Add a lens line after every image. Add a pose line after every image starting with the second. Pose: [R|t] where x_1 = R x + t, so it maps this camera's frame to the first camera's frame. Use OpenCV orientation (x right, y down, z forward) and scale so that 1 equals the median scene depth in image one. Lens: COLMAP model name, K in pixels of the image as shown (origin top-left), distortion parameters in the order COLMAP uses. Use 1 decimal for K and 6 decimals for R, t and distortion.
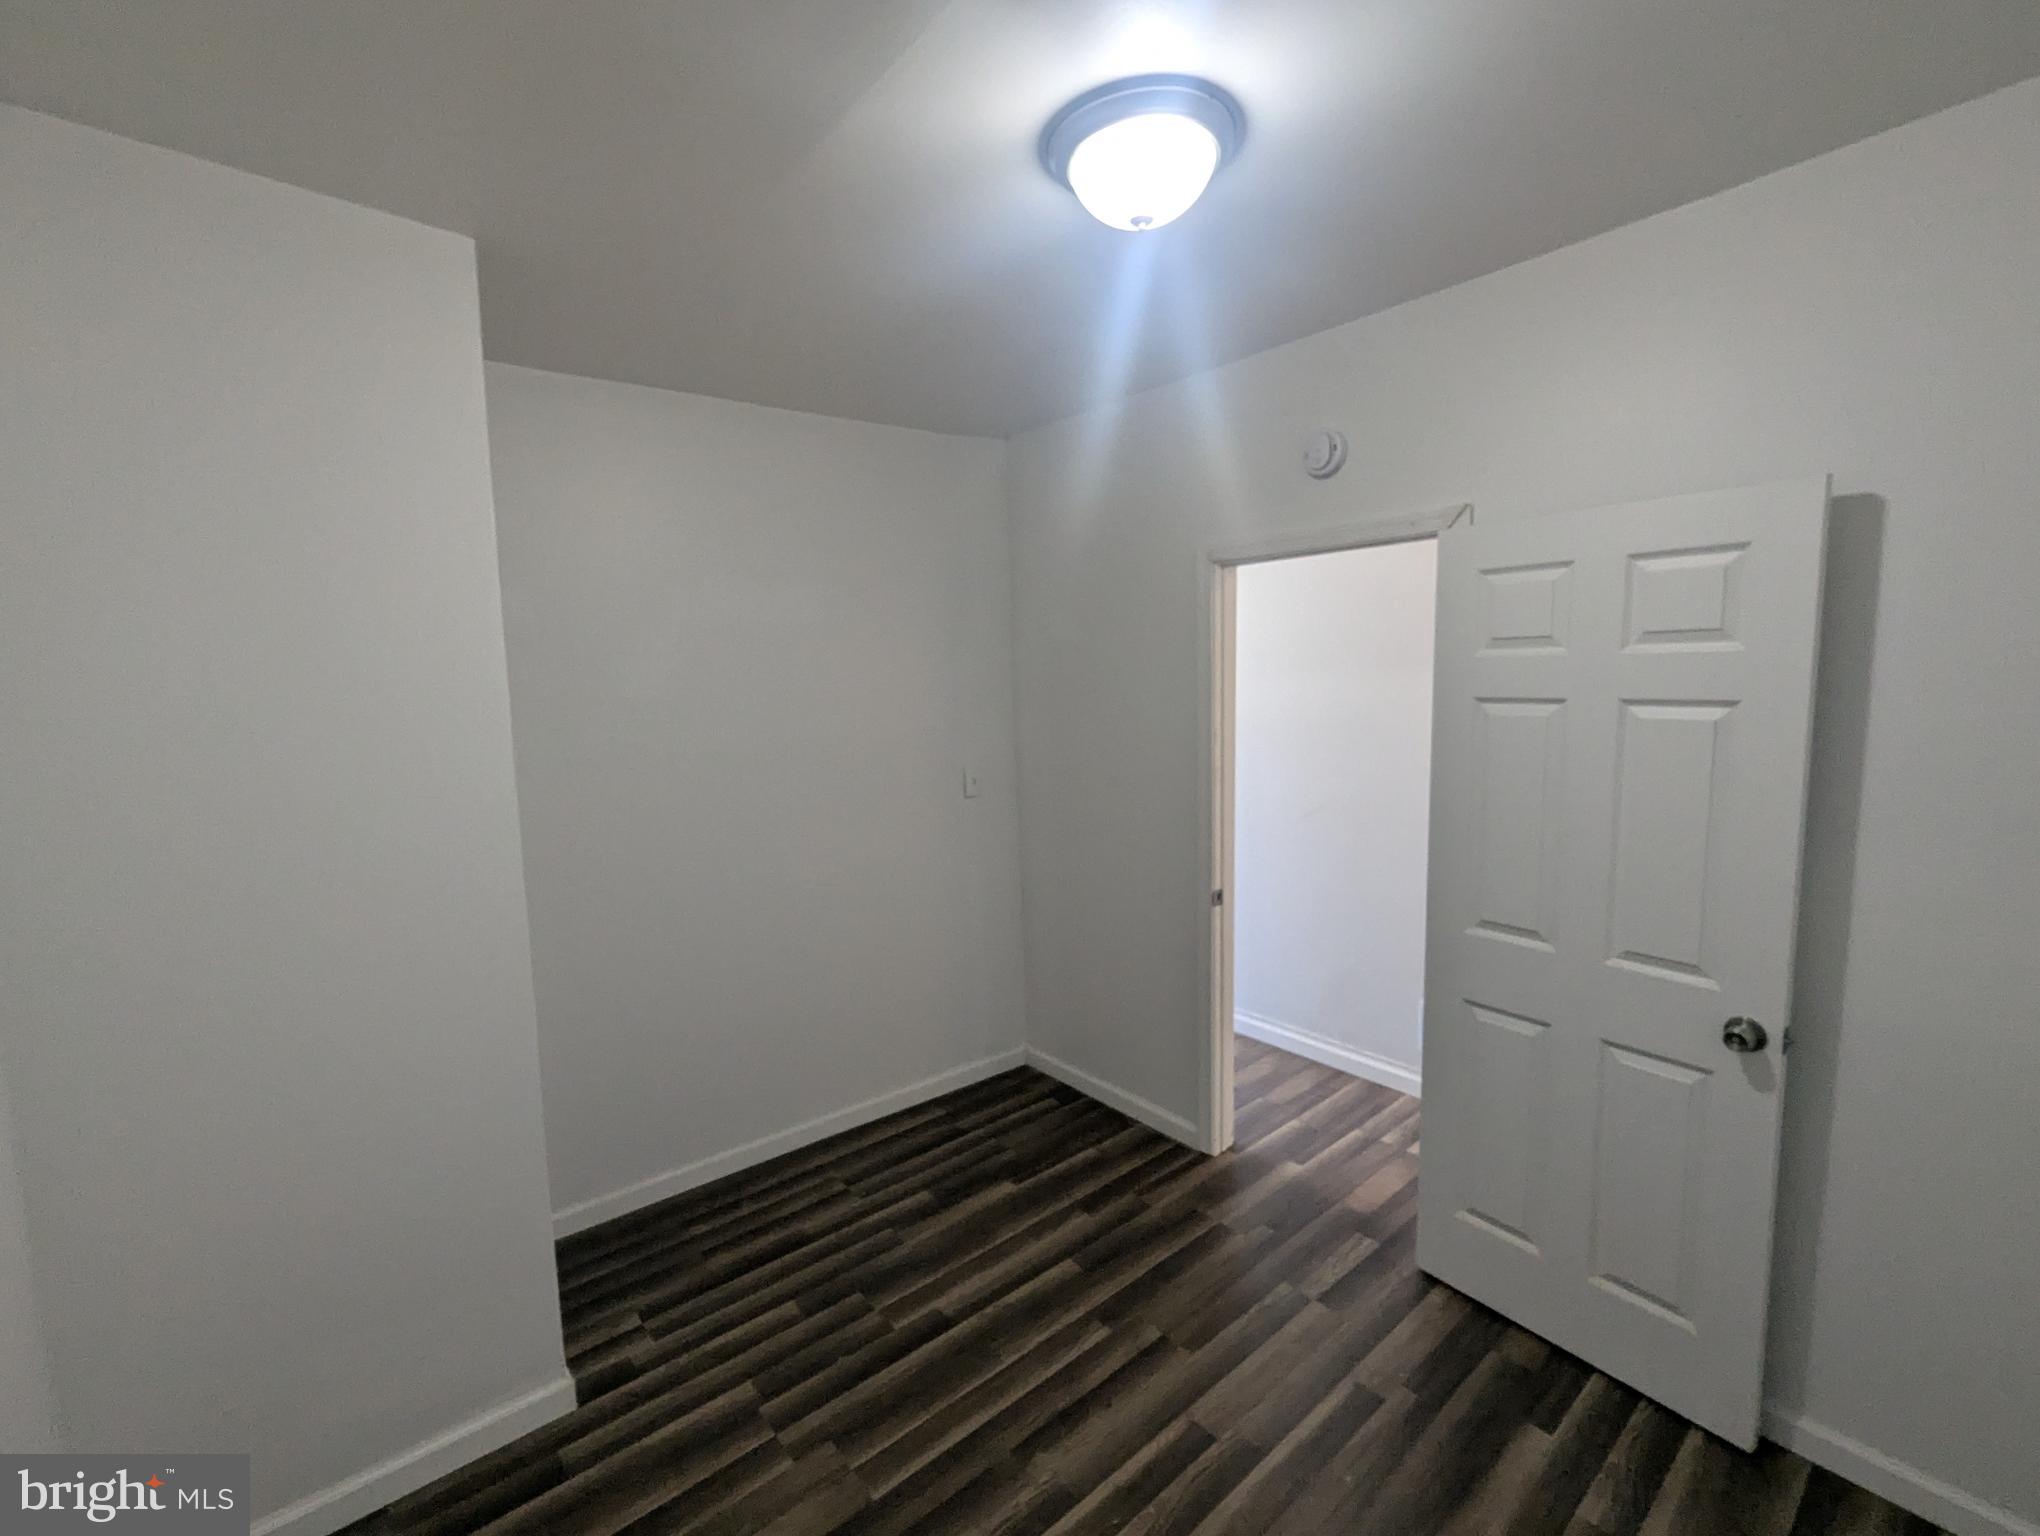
lens RADIAL K [[887.4, 0, 1013.1], [0, 887.4, 760.0], [0, 0, 1]] dist [-0.000097, 0.000204]
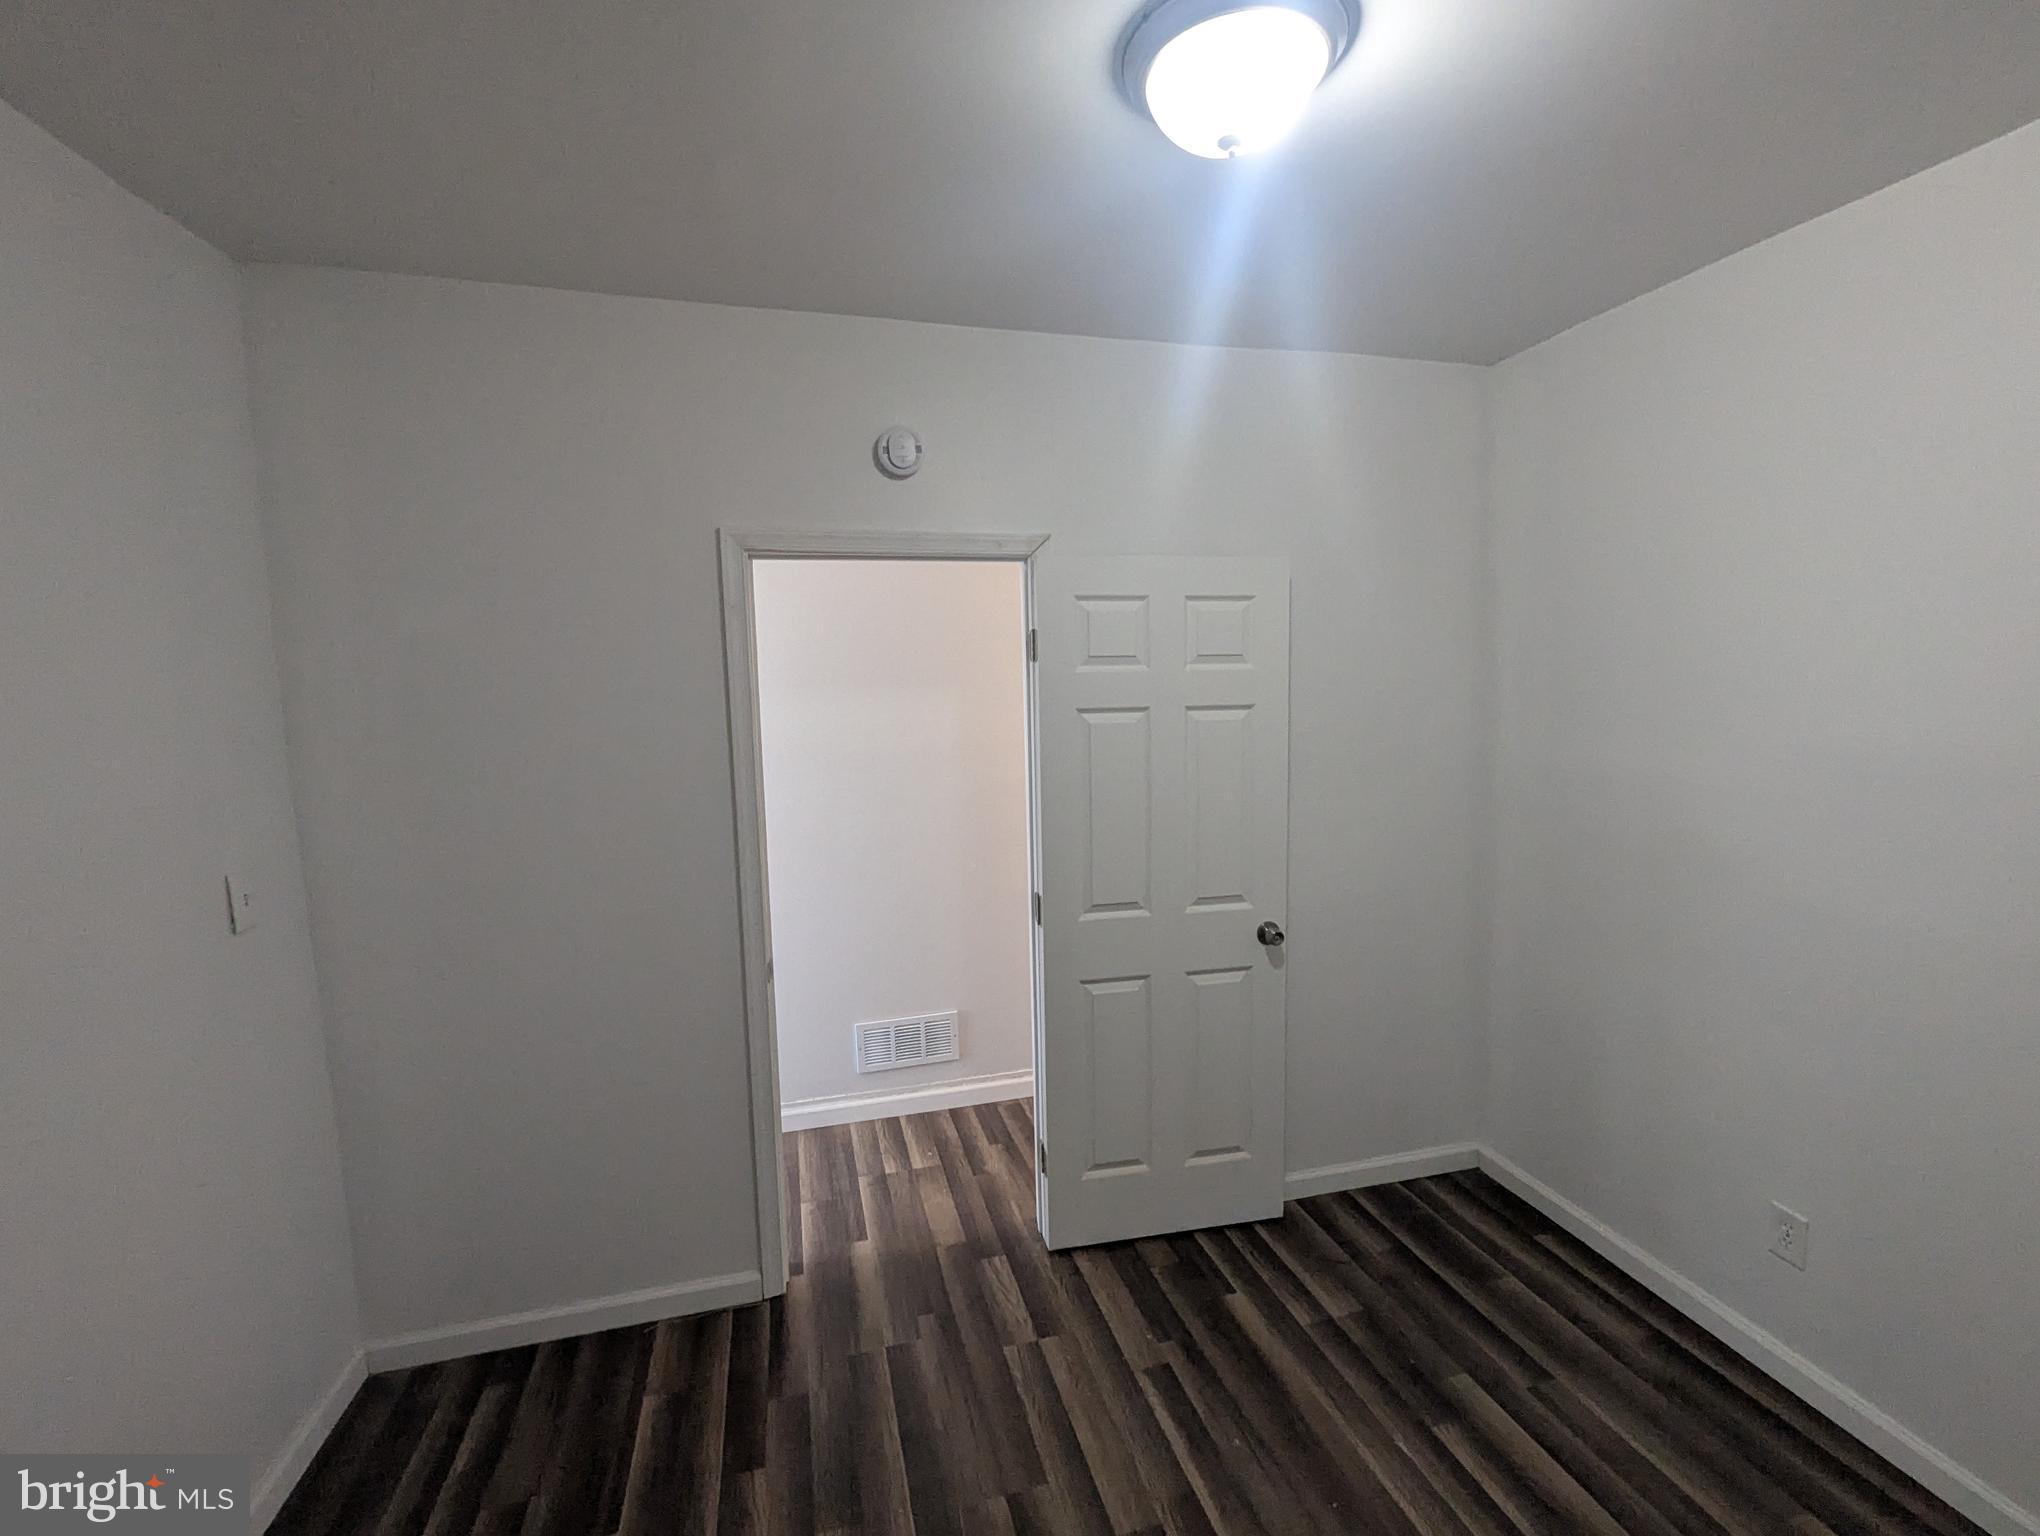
lens RADIAL K [[887.4, 0, 1013.1], [0, 887.4, 760.0], [0, 0, 1]] dist [-0.000097, 0.000204]
pose [[0.411428, -0.066604, 0.909005, -0.491938], [0.100975, 0.994518, 0.027167, -0.041579], [-0.905832, 0.080609, 0.415898, 0.566468]]
